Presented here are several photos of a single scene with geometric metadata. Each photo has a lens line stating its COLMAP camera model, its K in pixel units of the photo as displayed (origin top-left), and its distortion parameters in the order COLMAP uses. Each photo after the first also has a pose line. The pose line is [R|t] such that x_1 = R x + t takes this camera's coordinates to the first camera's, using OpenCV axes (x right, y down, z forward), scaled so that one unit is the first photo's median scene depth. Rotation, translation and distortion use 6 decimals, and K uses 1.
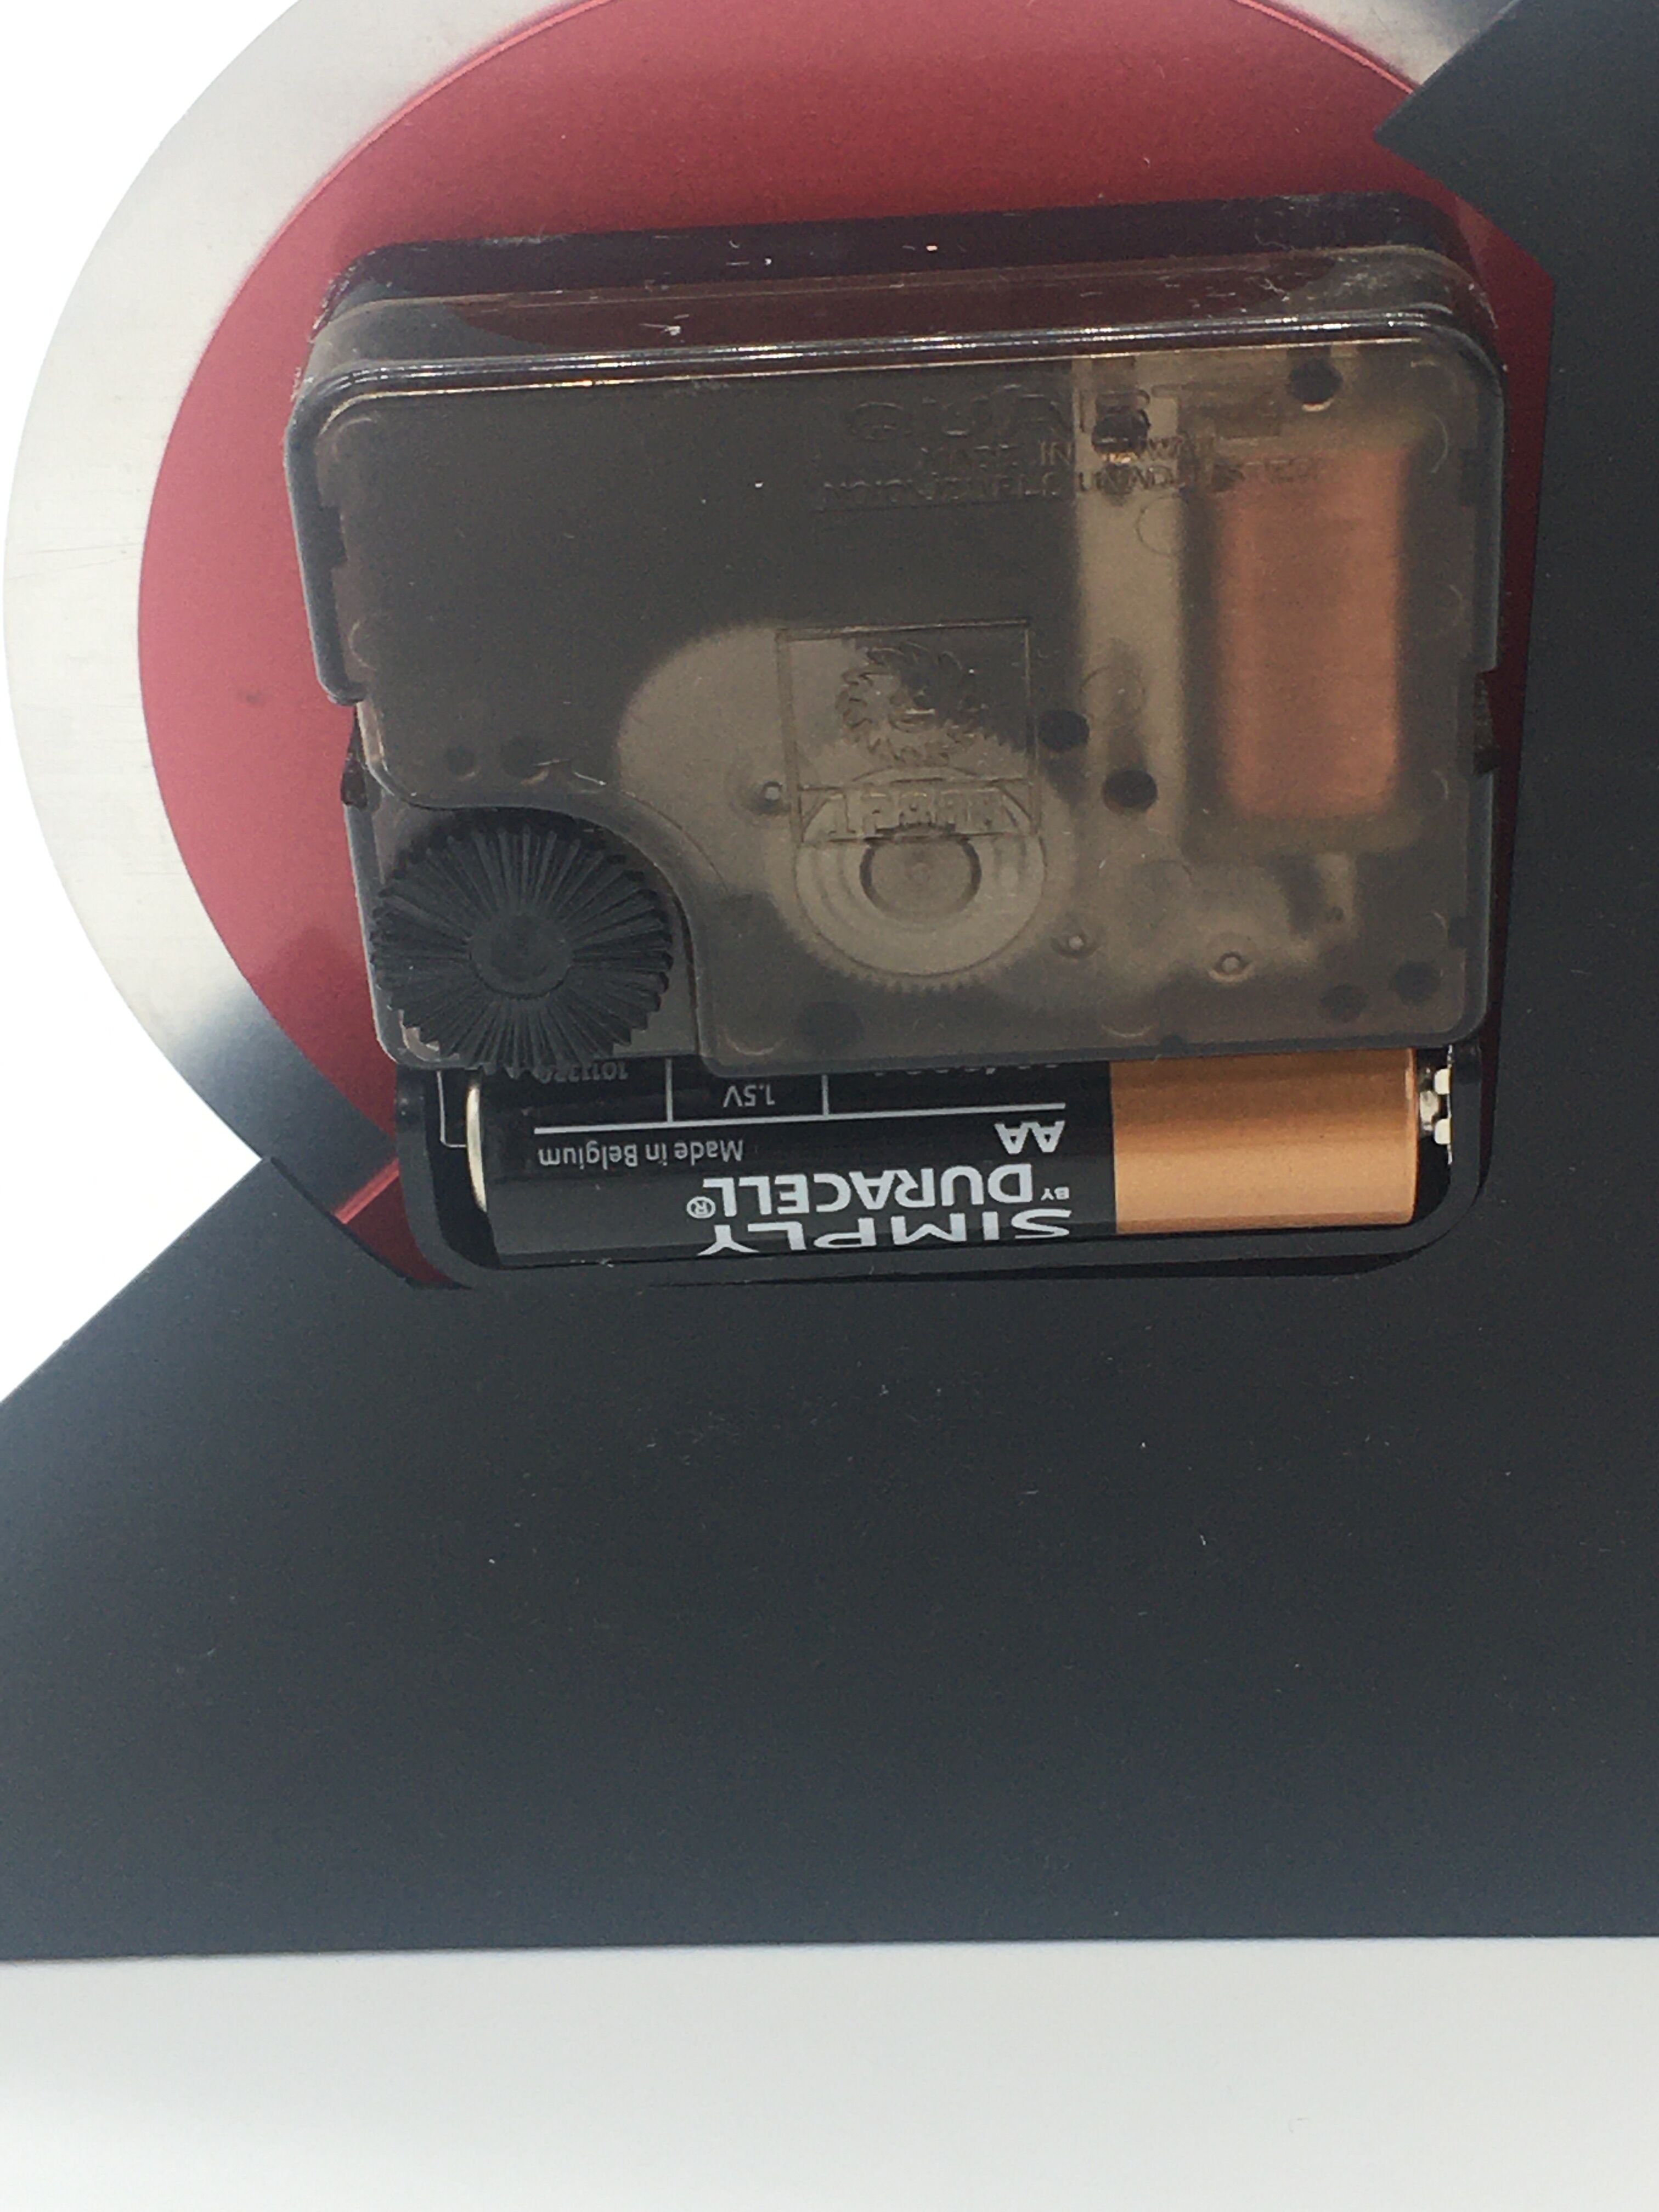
lens RADIAL K [[4196.7, 0, 827.1], [0, 4196.7, 1106.3], [0, 0, 1]] dist [0.050888, 0.000000]
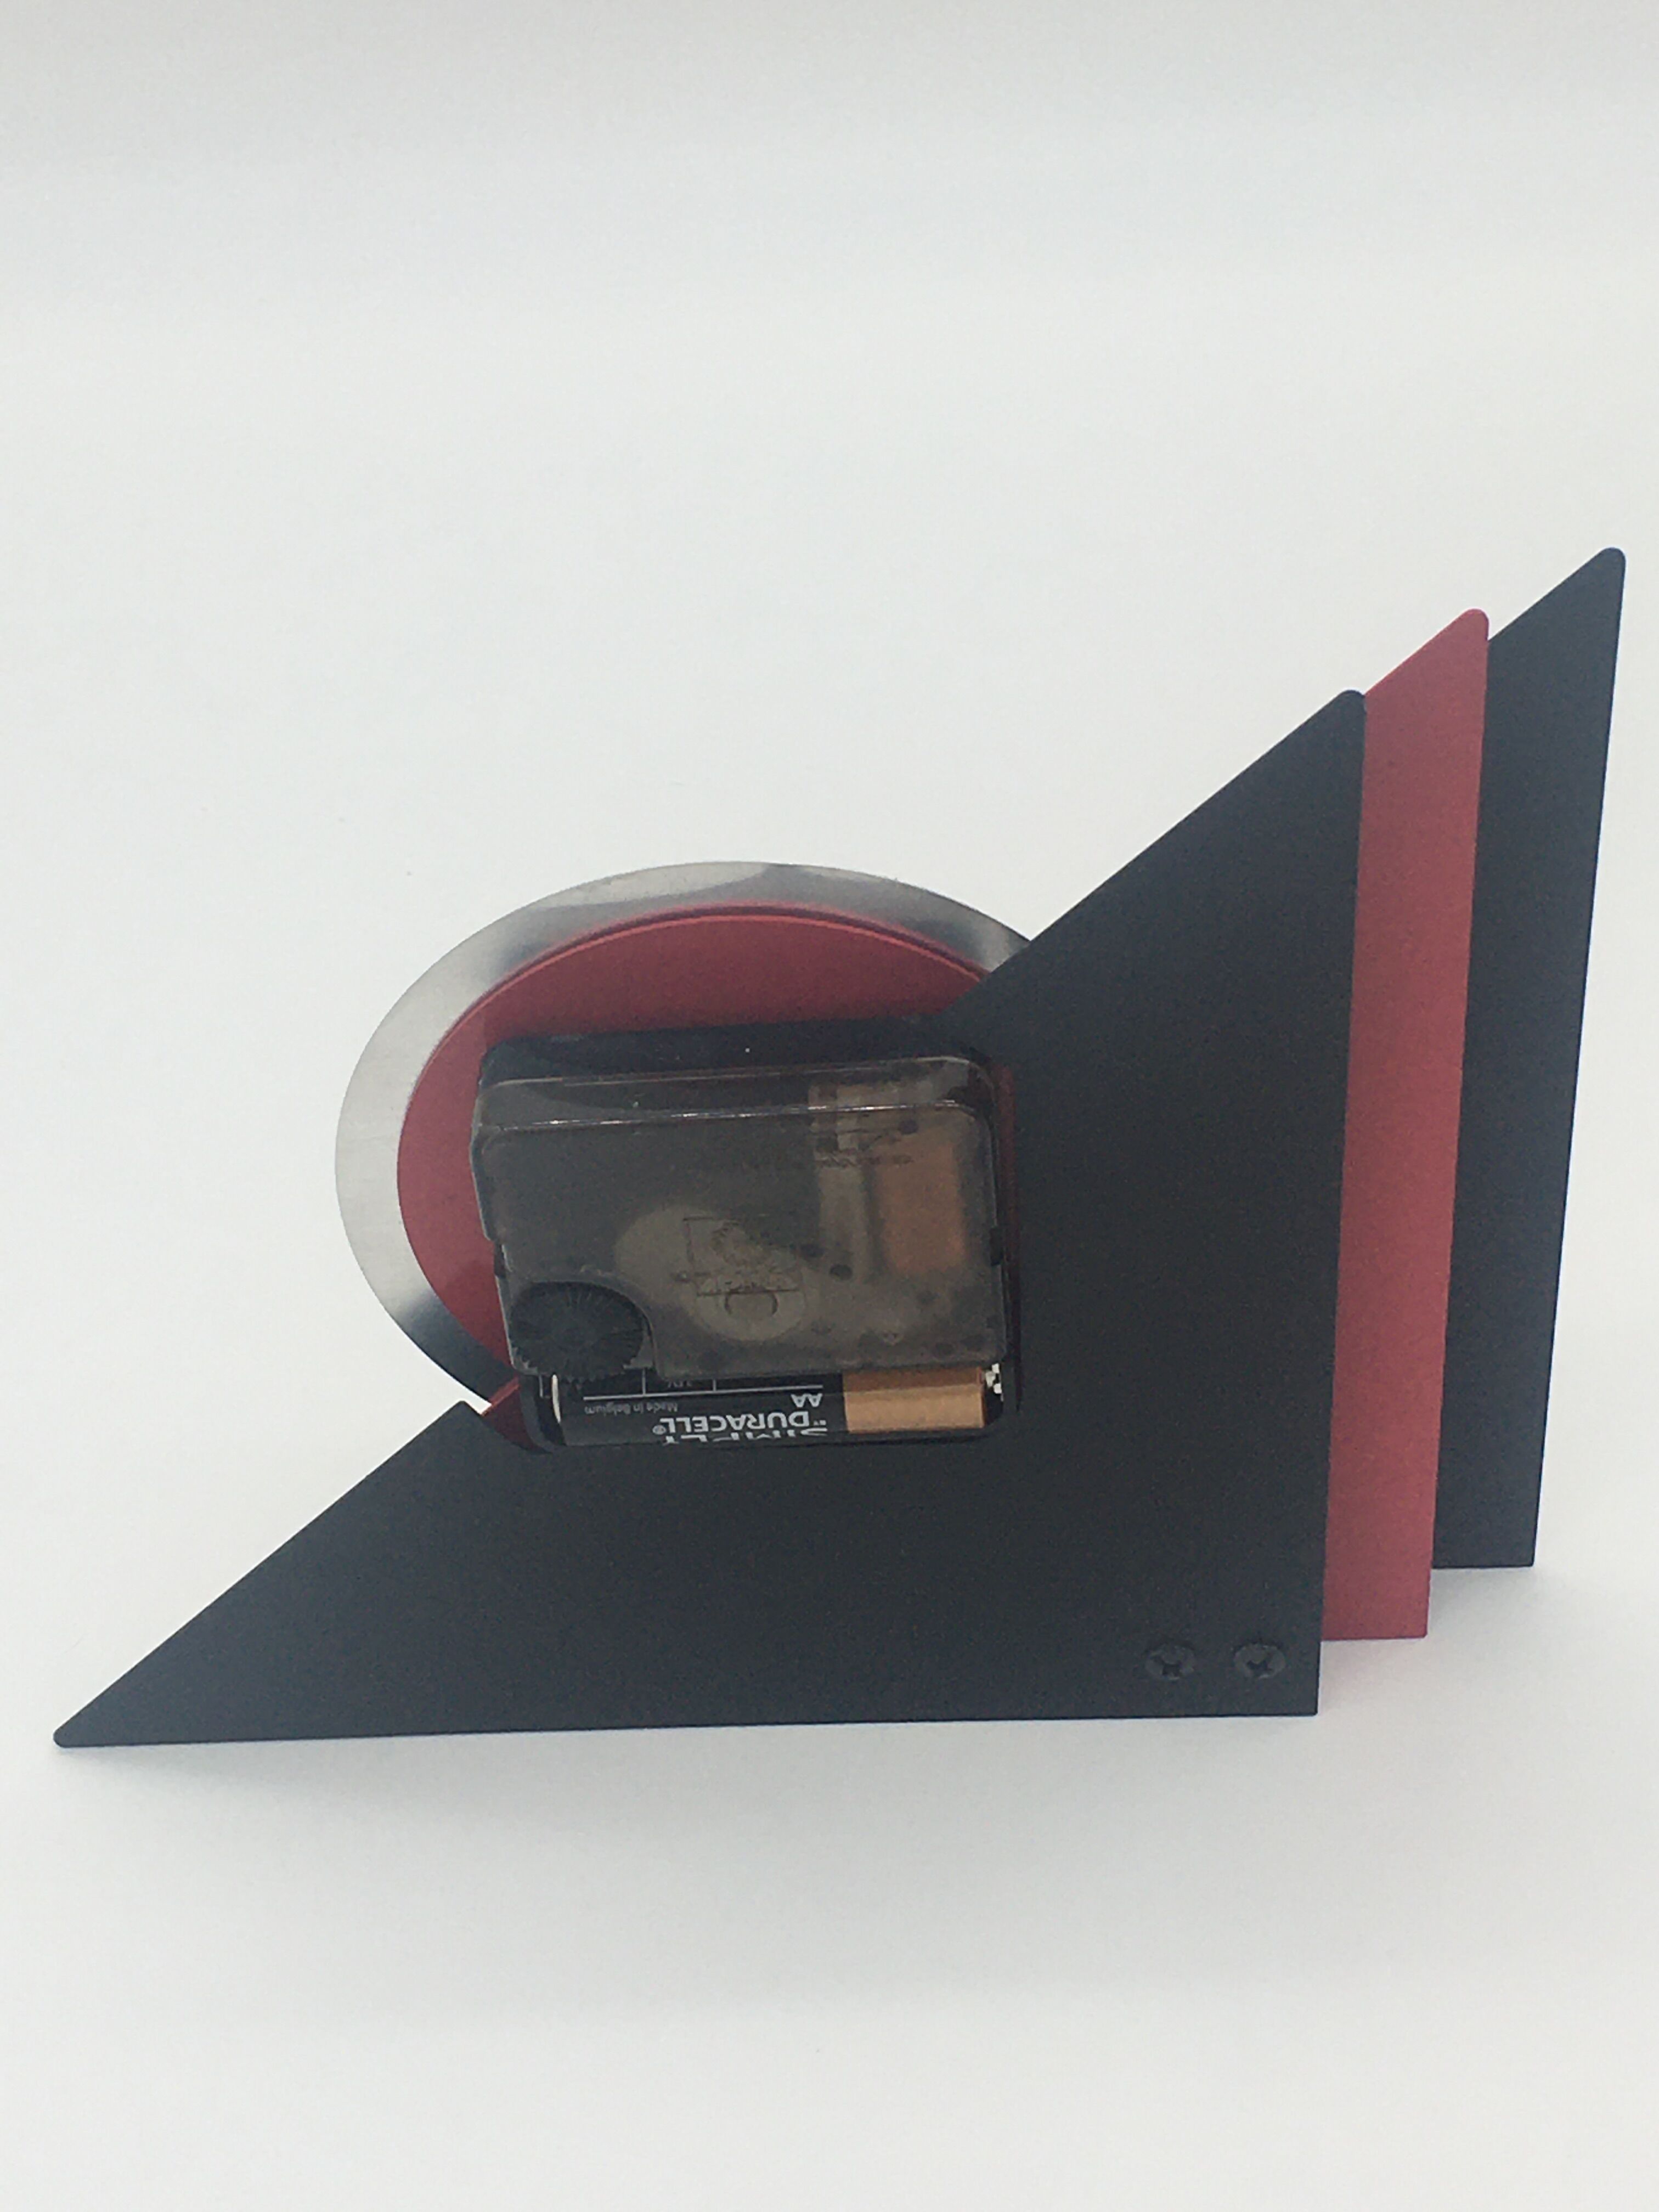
lens RADIAL K [[4196.7, 0, 831.3], [0, 4196.7, 1105.7], [0, 0, 1]] dist [0.050888, 0.000000]
pose [[0.999845, -0.013519, -0.011291, 0.088853], [0.015063, 0.988527, 0.150288, -0.481491], [0.009130, -0.150435, 0.988578, -1.171977]]
